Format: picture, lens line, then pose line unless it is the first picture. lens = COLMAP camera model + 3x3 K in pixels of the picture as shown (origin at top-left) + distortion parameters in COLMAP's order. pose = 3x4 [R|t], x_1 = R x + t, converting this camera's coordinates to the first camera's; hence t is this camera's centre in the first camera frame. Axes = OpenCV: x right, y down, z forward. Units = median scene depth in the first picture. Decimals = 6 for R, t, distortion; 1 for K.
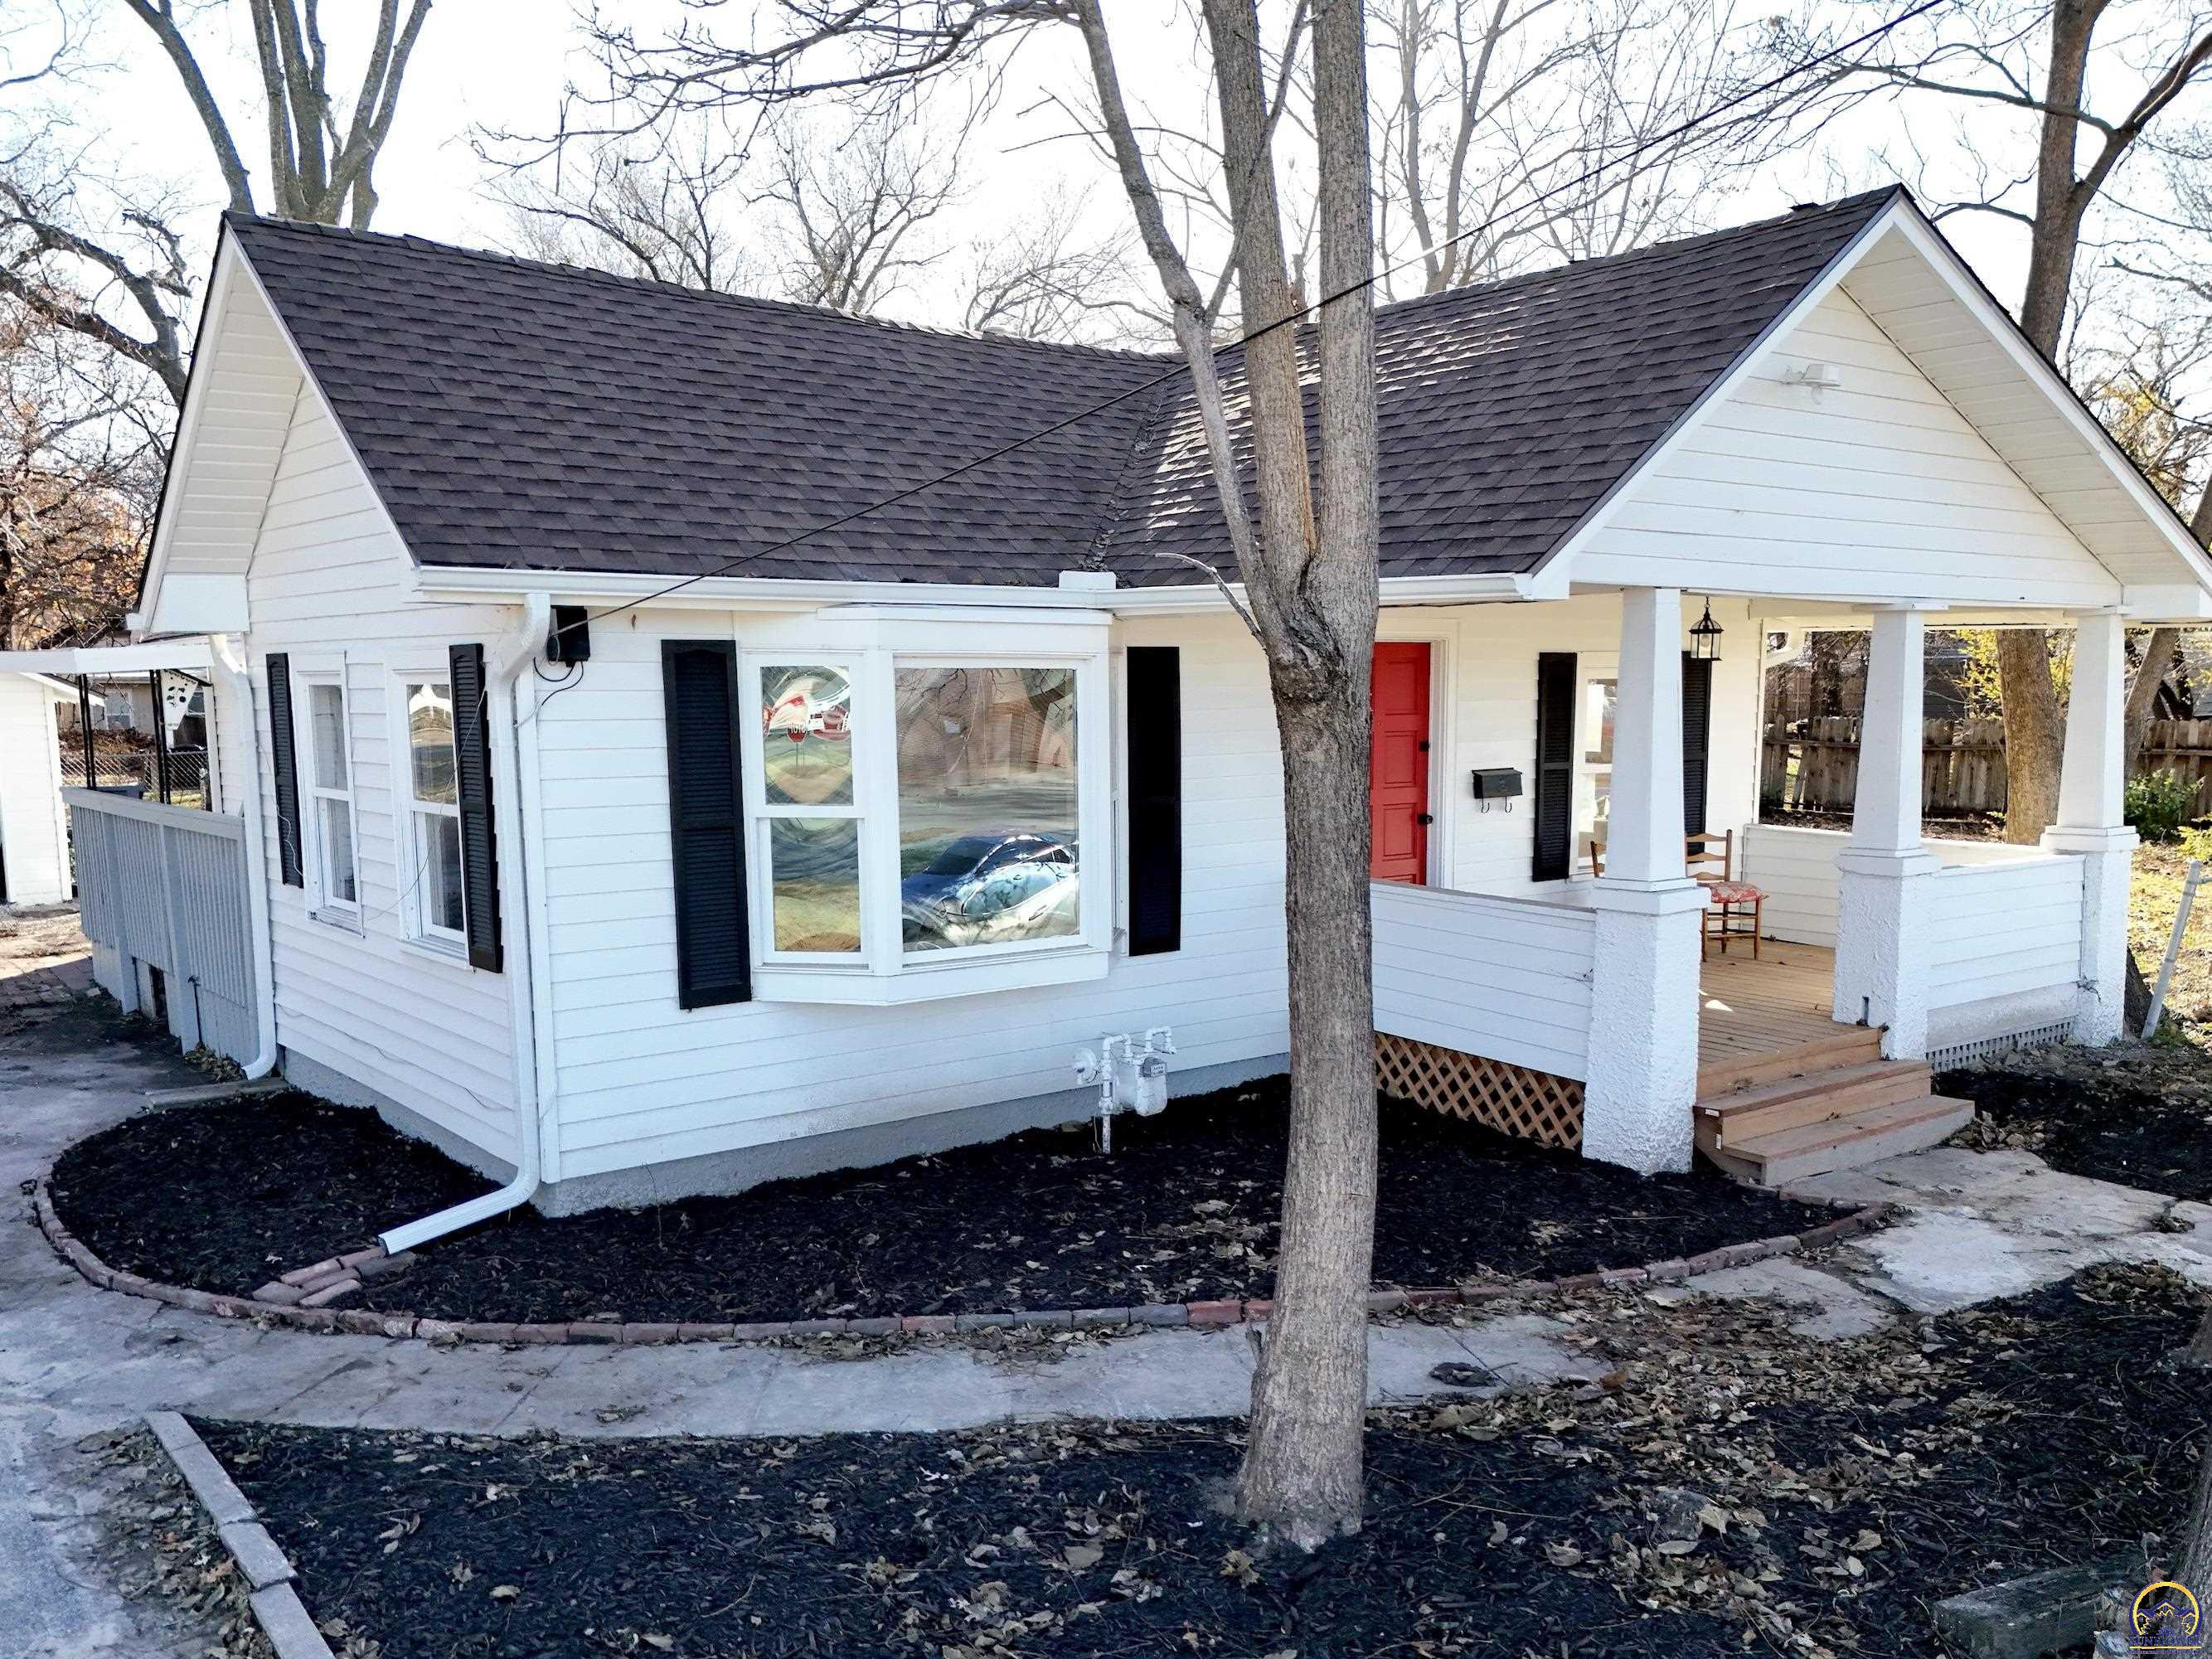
lens RADIAL K [[1729.1, 0, 1106.8], [0, 1729.1, 891.0], [0, 0, 1]] dist [0.092565, -0.103344]
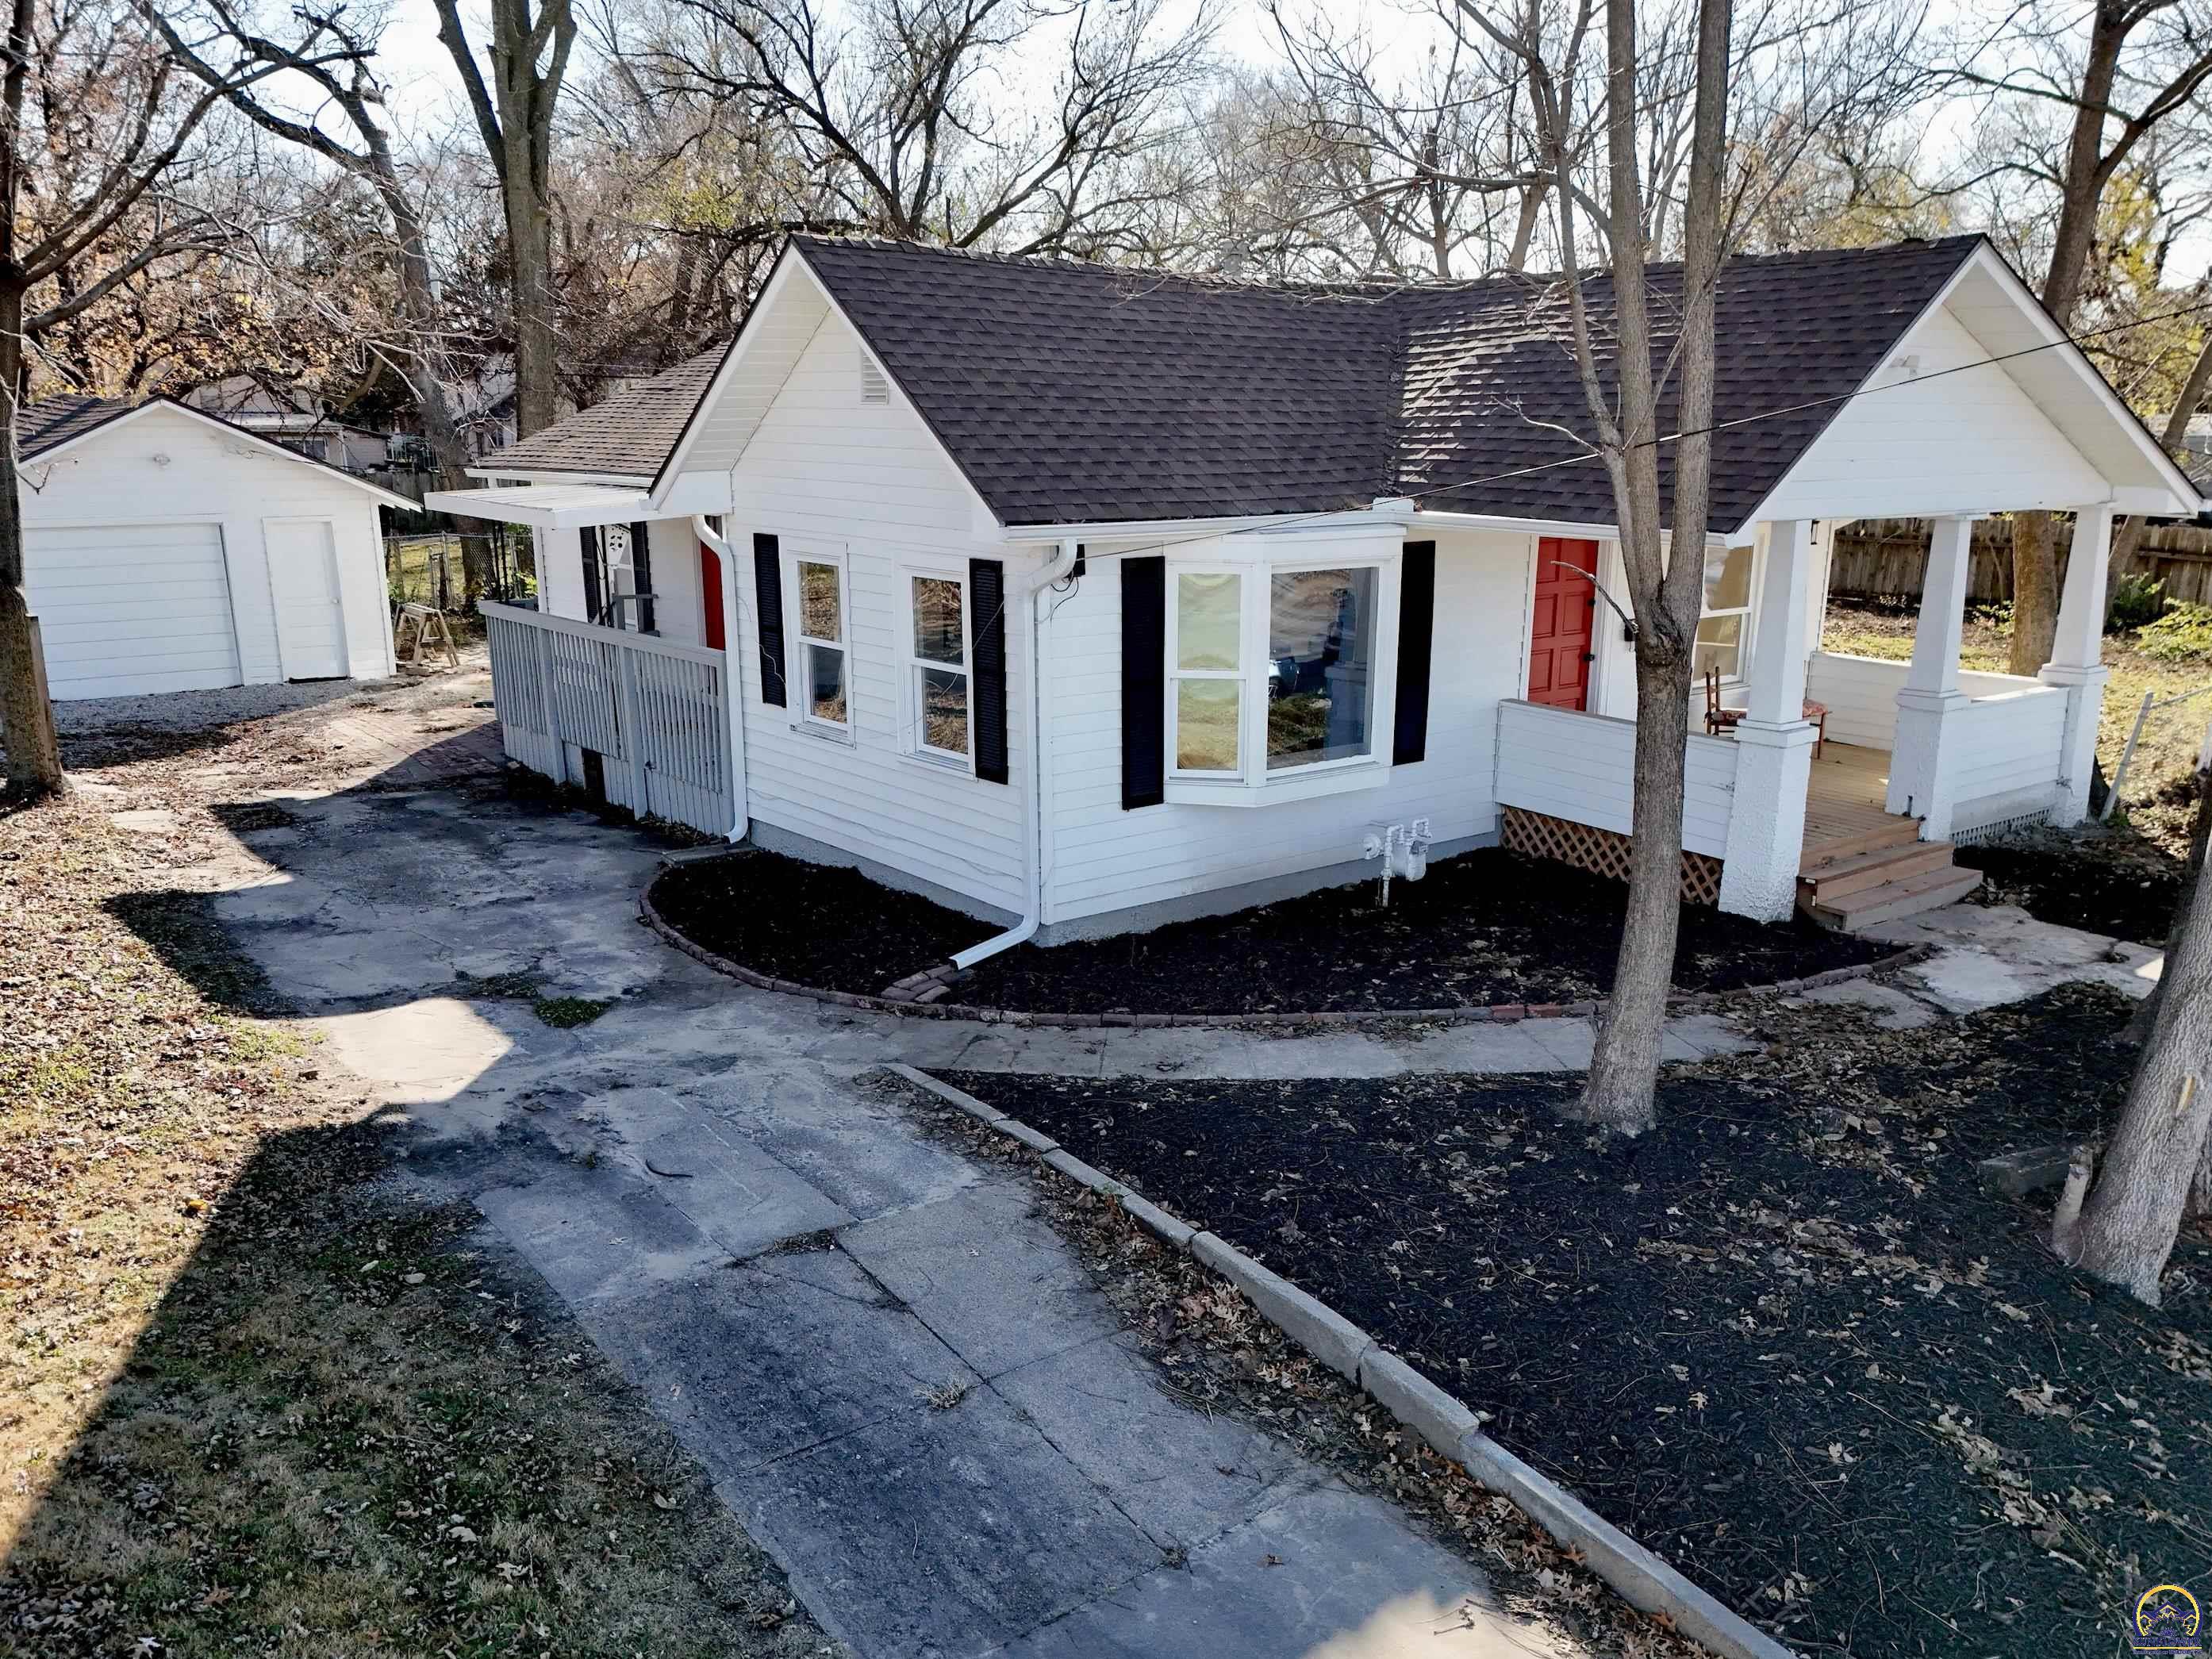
lens RADIAL K [[1731.6, 0, 1106.0], [0, 1731.6, 829.5], [0, 0, 1]] dist [0.091321, -0.117102]
pose [[0.999639, 0.007471, 0.025827, -0.306105], [-0.010607, 0.992290, 0.123486, -0.098966], [-0.024705, -0.123715, 0.992010, -0.471738]]
